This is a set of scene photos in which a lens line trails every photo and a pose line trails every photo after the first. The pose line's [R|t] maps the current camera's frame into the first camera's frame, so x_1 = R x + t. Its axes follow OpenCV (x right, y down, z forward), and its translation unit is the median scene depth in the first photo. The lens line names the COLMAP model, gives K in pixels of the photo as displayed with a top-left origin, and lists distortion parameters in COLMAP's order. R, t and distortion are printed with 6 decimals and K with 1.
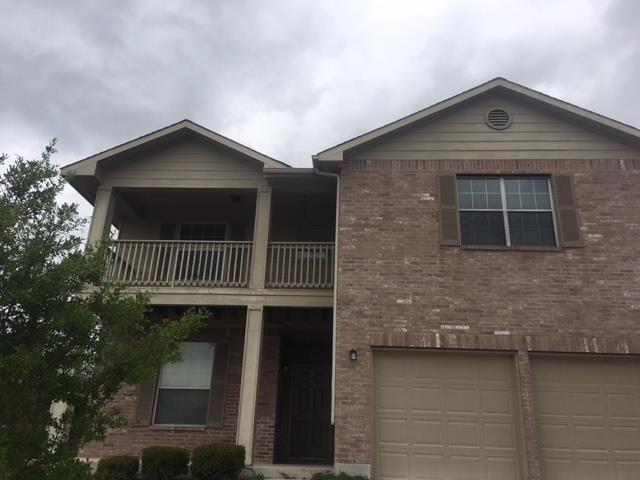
lens RADIAL K [[538.5, 0, 320.3], [0, 538.5, 238.9], [0, 0, 1]] dist [0.056744, -0.007110]
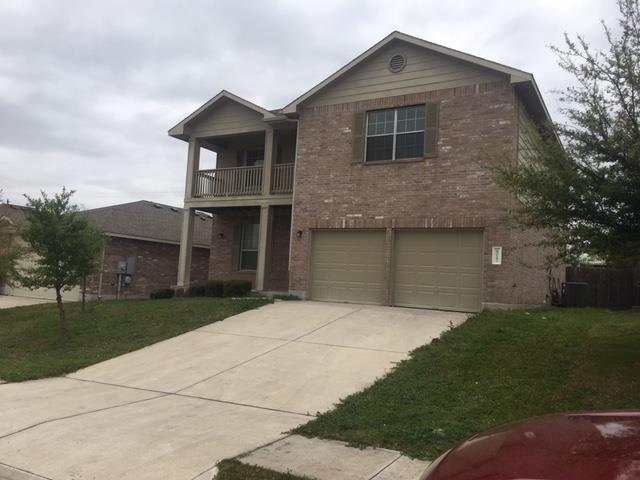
lens RADIAL K [[538.5, 0, 320.6], [0, 538.5, 240.1], [0, 0, 1]] dist [0.056744, -0.007110]
pose [[0.893885, -0.020952, -0.447807, 0.825834], [0.142762, 0.960207, 0.240047, -0.159153], [0.424958, -0.278504, 0.861305, -0.437486]]
